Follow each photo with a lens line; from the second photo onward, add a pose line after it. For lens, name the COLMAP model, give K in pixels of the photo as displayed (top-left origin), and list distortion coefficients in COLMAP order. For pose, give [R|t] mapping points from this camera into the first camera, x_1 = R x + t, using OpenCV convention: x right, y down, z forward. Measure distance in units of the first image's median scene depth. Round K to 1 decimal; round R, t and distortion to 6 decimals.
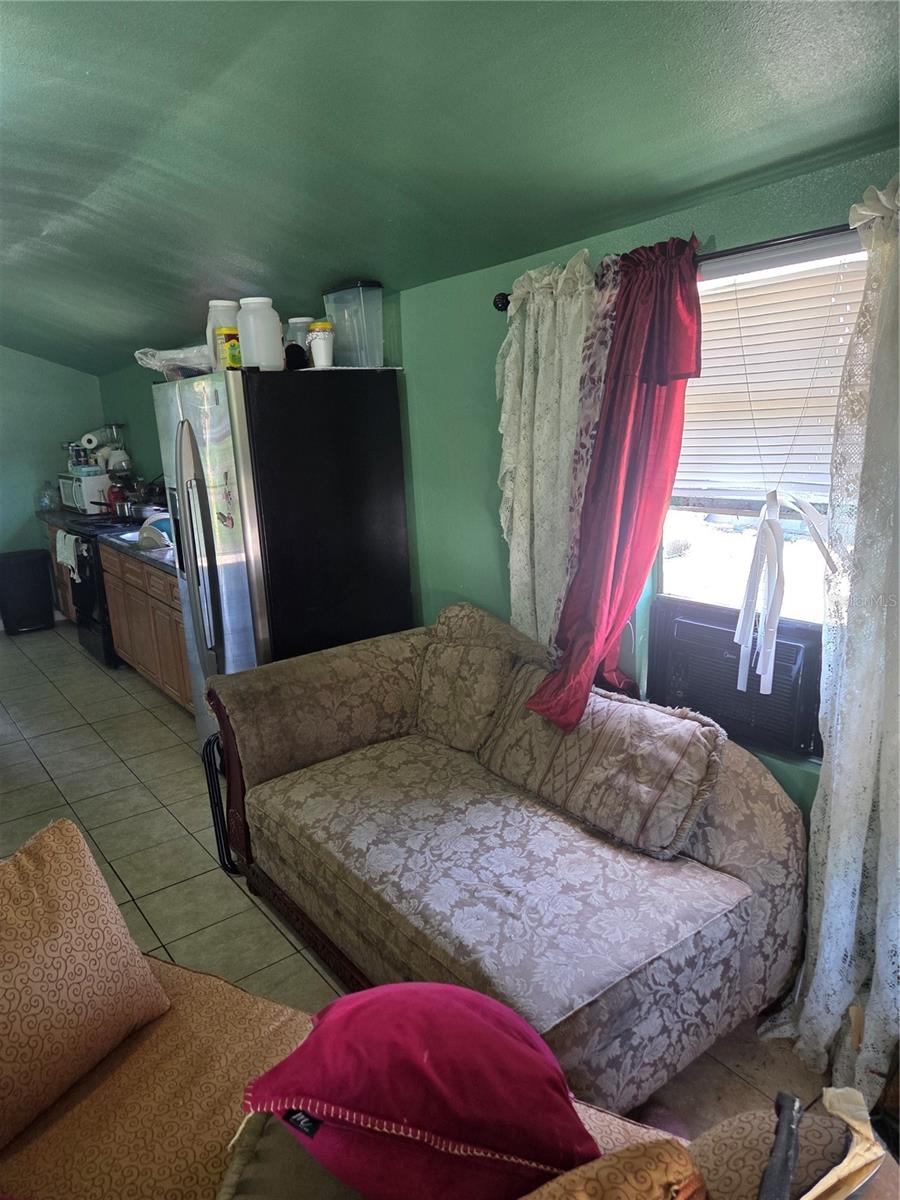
lens RADIAL K [[786.6, 0, 450.0], [0, 786.6, 600.0], [0, 0, 1]] dist [0.046154, -0.052706]
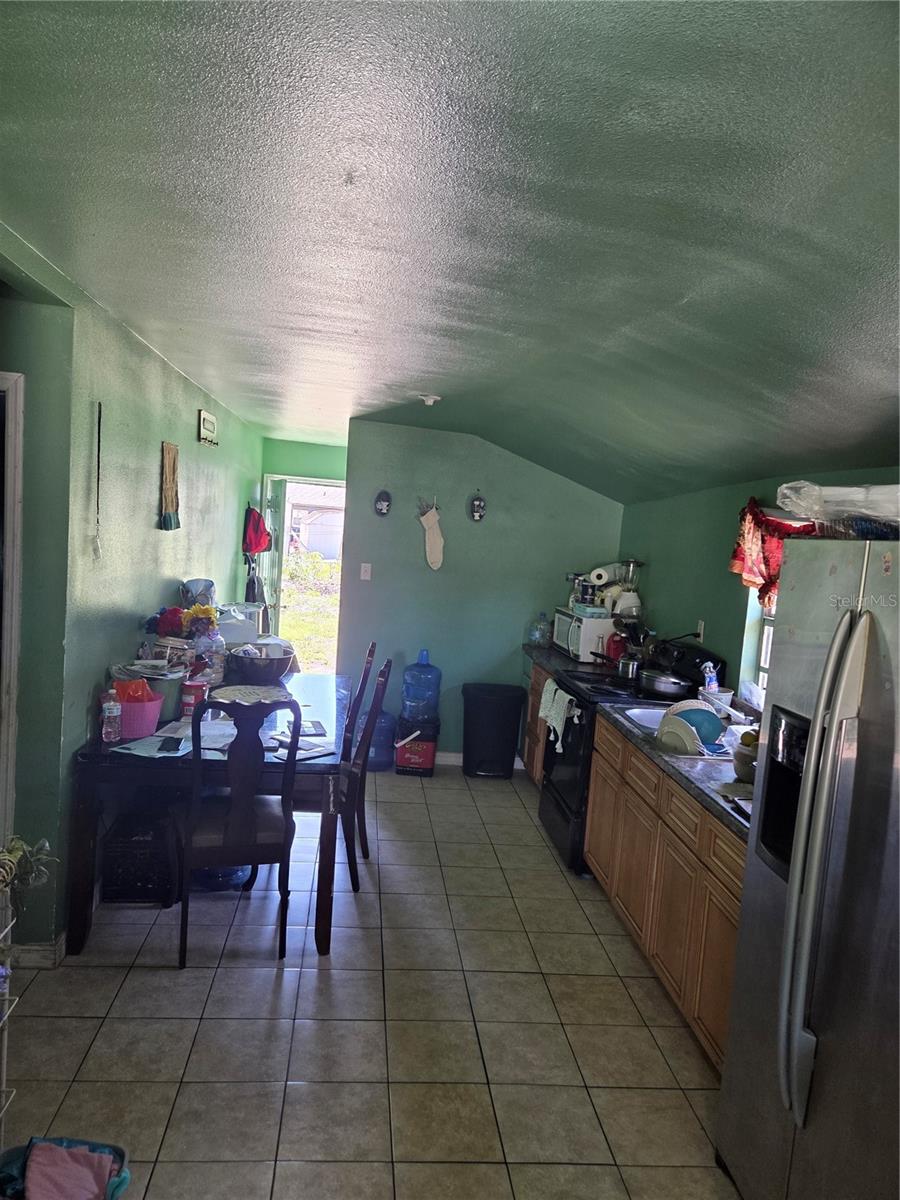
lens RADIAL K [[801.6, 0, 450.0], [0, 801.6, 600.0], [0, 0, 1]] dist [0.001588, 0.000378]
pose [[0.844692, 0.154153, -0.512575, -0.150084], [-0.233363, 0.967885, -0.093485, -0.060157], [0.481703, 0.198582, 0.853538, 0.200360]]
